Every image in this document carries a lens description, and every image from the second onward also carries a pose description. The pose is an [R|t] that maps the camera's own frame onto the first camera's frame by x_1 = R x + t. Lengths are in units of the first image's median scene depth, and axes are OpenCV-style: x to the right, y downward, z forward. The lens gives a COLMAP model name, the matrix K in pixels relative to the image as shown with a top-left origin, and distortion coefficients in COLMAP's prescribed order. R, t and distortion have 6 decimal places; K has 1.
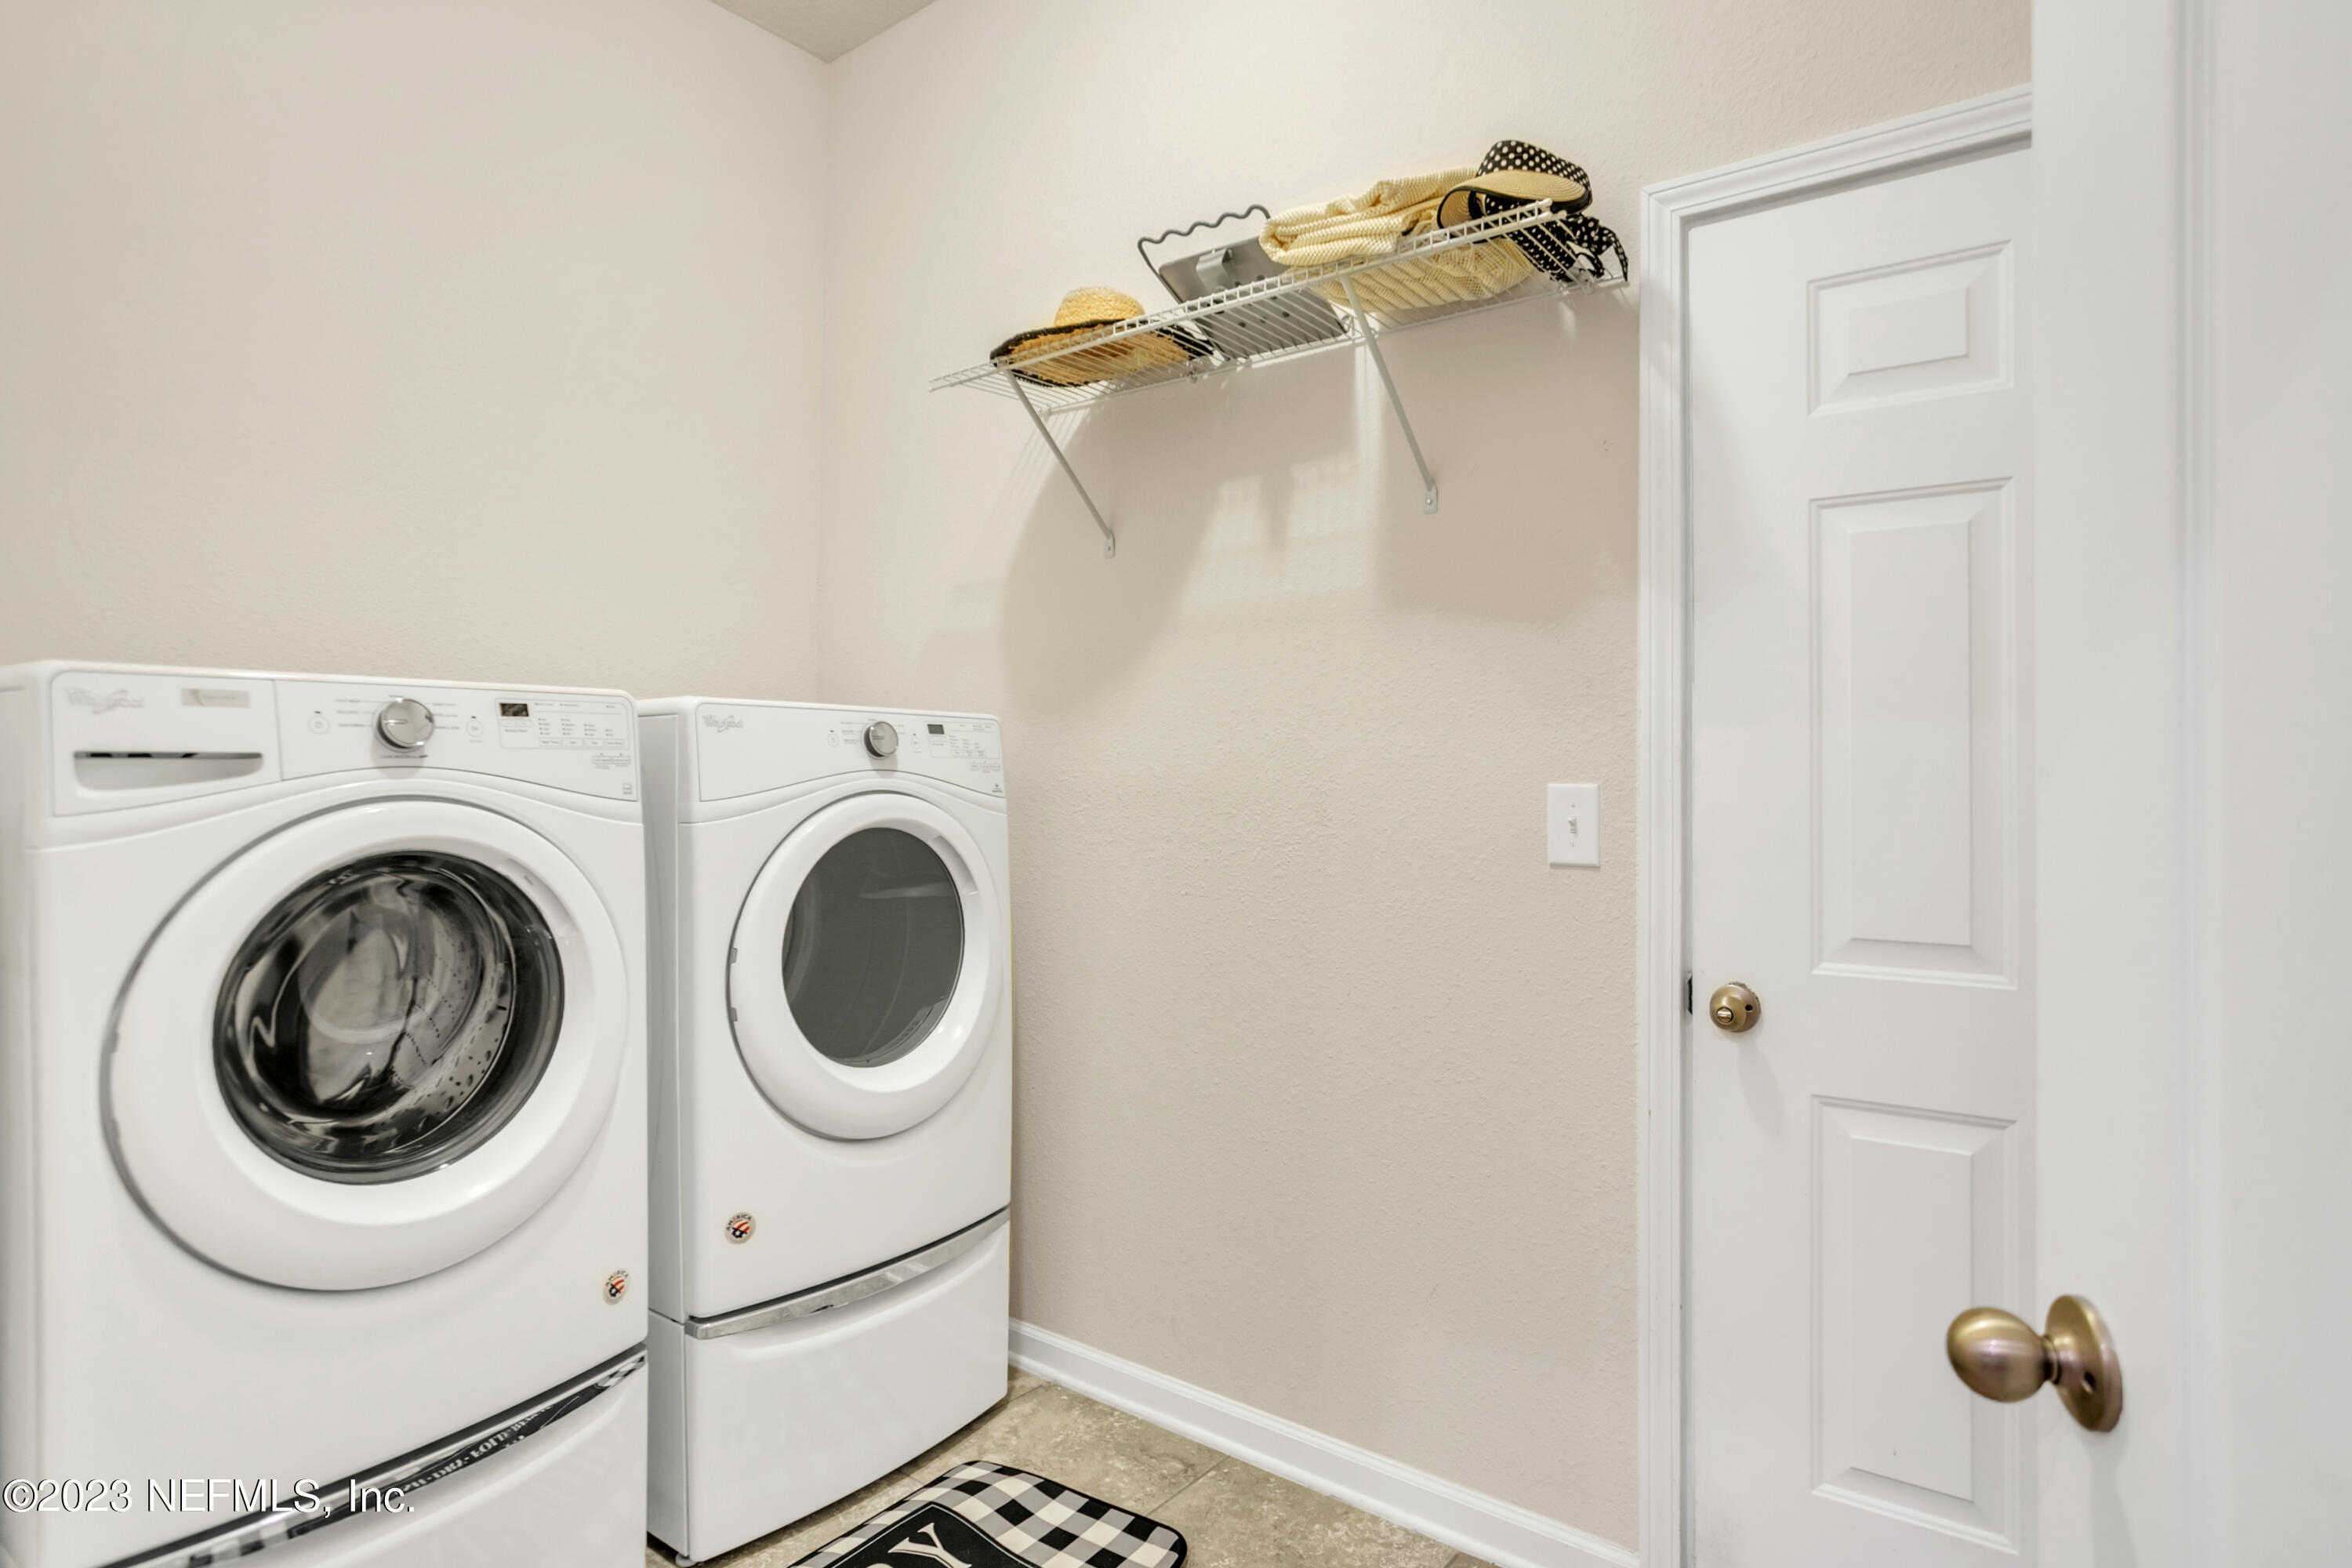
lens RADIAL K [[1226.6, 0, 1172.8], [0, 1226.6, 782.0], [0, 0, 1]] dist [-0.031423, -0.001266]
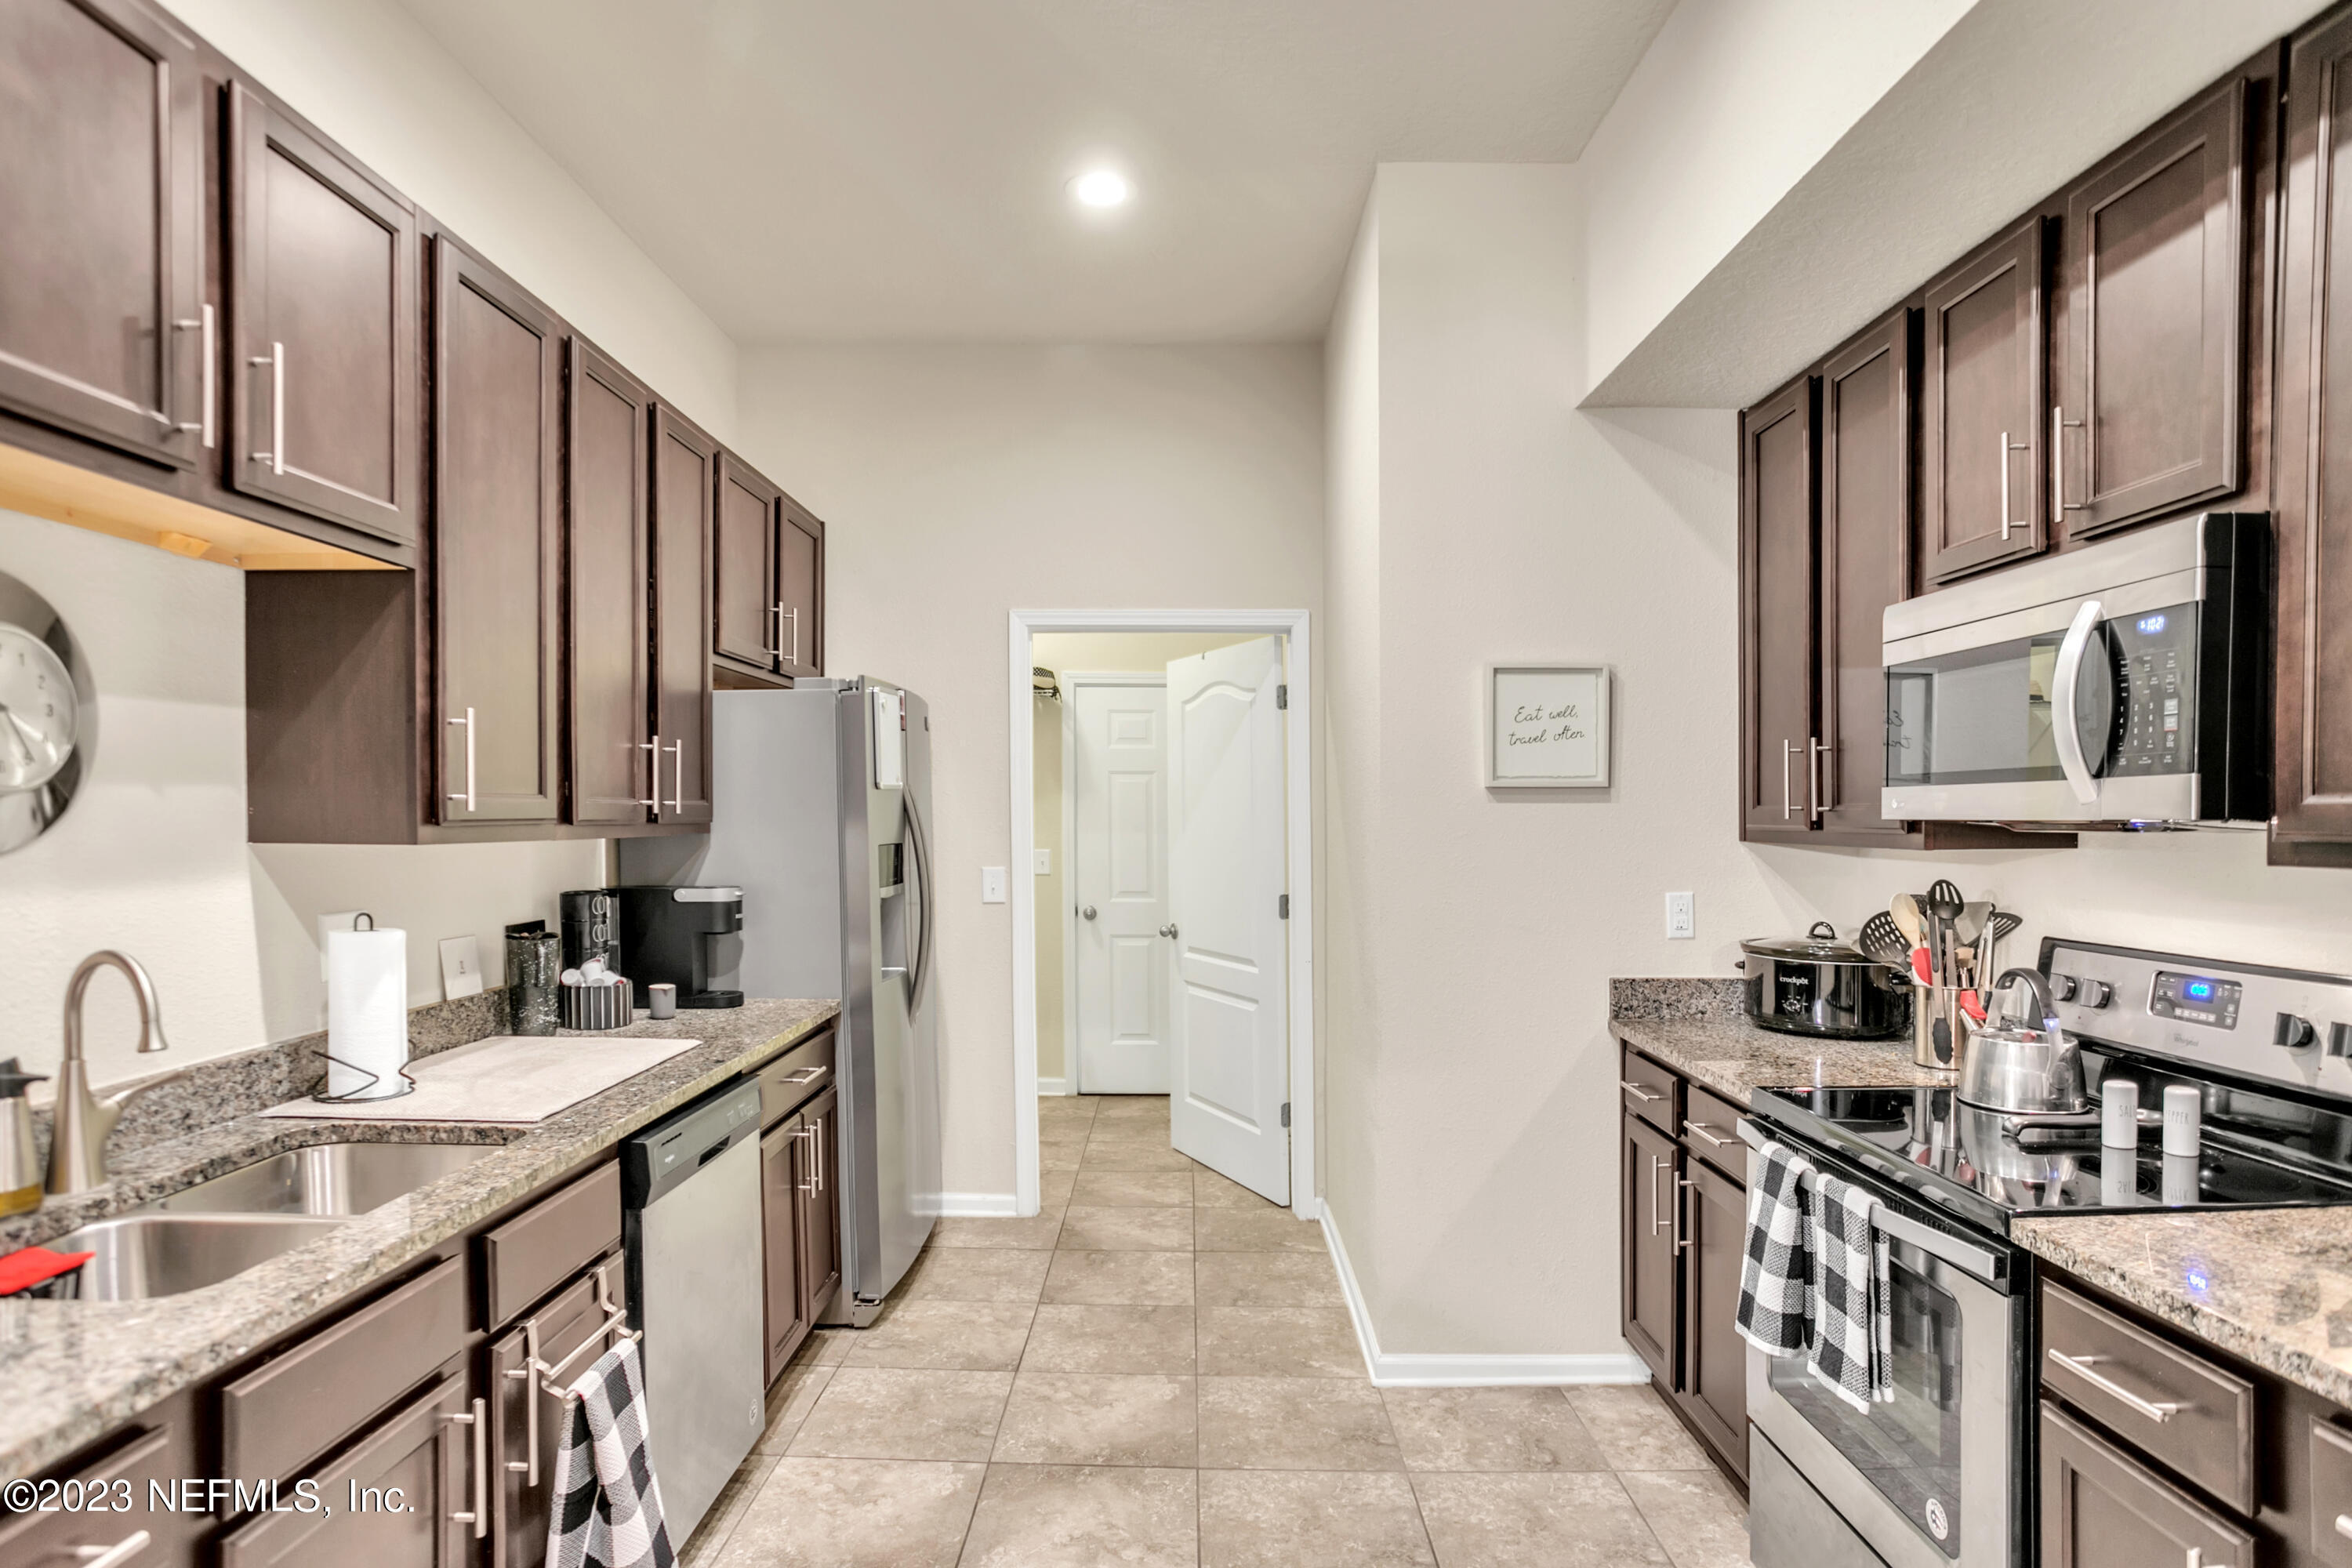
lens RADIAL K [[1318.6, 0, 1182.1], [0, 1318.6, 784.9], [0, 0, 1]] dist [-0.005772, -0.000904]
pose [[0.784946, 0.012948, 0.619429, -1.720304], [0.000671, 0.999763, -0.021748, -0.105588], [-0.619564, 0.017486, 0.784751, -2.200520]]
